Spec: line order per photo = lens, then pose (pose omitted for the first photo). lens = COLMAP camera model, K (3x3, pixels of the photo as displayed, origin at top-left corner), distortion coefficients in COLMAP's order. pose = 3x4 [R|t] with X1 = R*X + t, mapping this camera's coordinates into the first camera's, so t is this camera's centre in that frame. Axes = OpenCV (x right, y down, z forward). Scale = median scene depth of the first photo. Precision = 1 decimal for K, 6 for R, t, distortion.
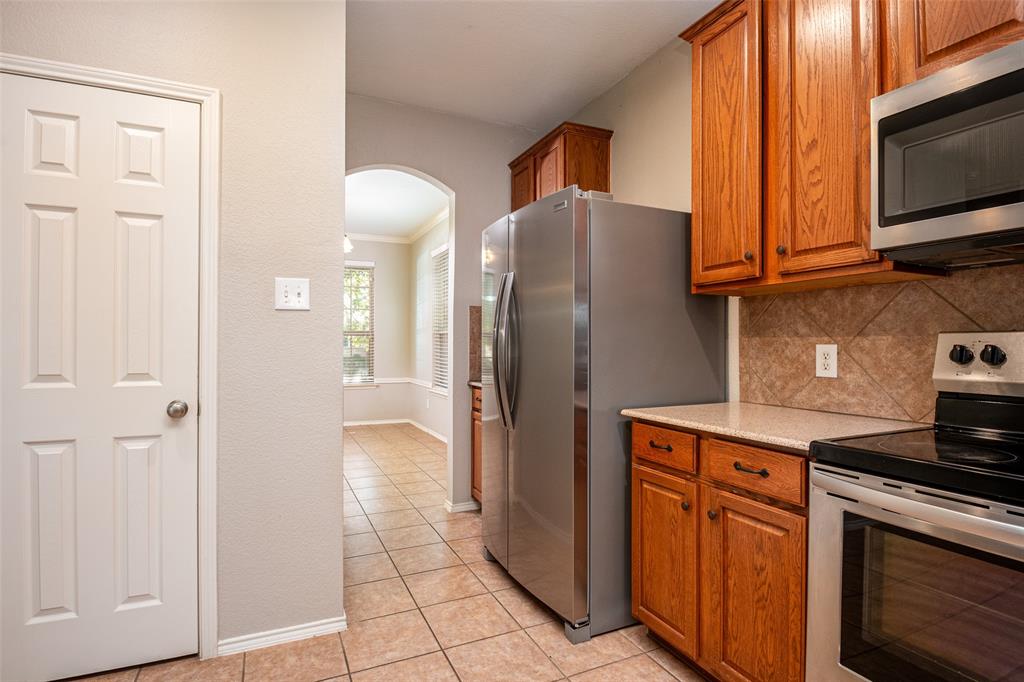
lens RADIAL K [[524.7, 0, 511.5], [0, 524.7, 344.7], [0, 0, 1]] dist [0.004966, -0.000126]
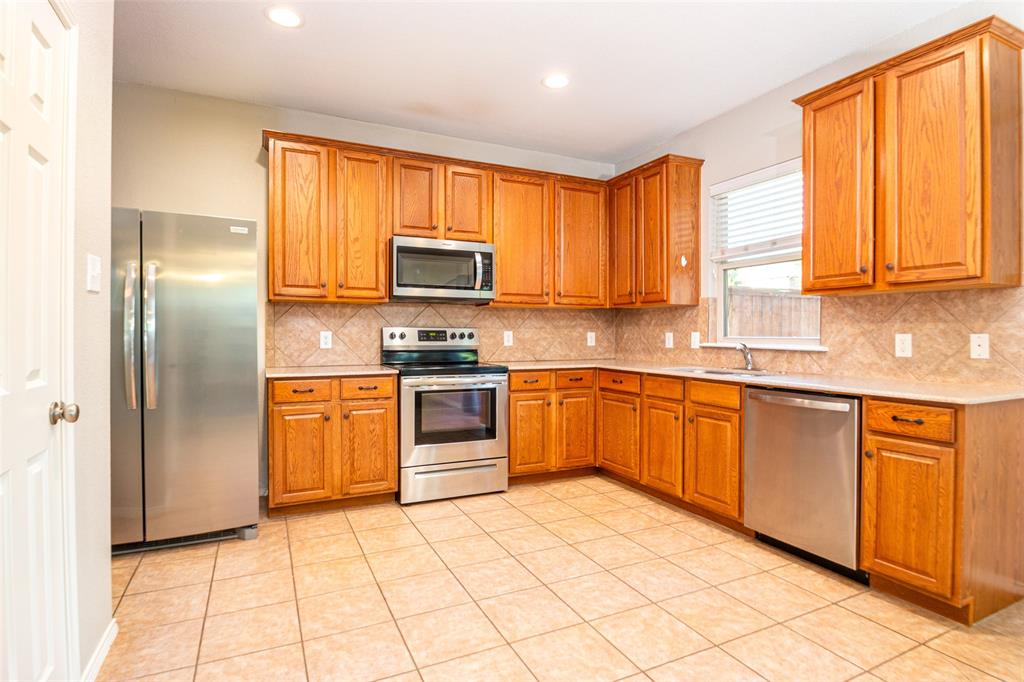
lens RADIAL K [[524.7, 0, 518.4], [0, 524.7, 337.1], [0, 0, 1]] dist [0.004966, -0.000126]
pose [[-0.024335, -0.004051, 0.999696, -1.409438], [-0.000192, 0.999992, 0.004047, 0.012150], [-0.999704, -0.000093, -0.024336, 0.334547]]
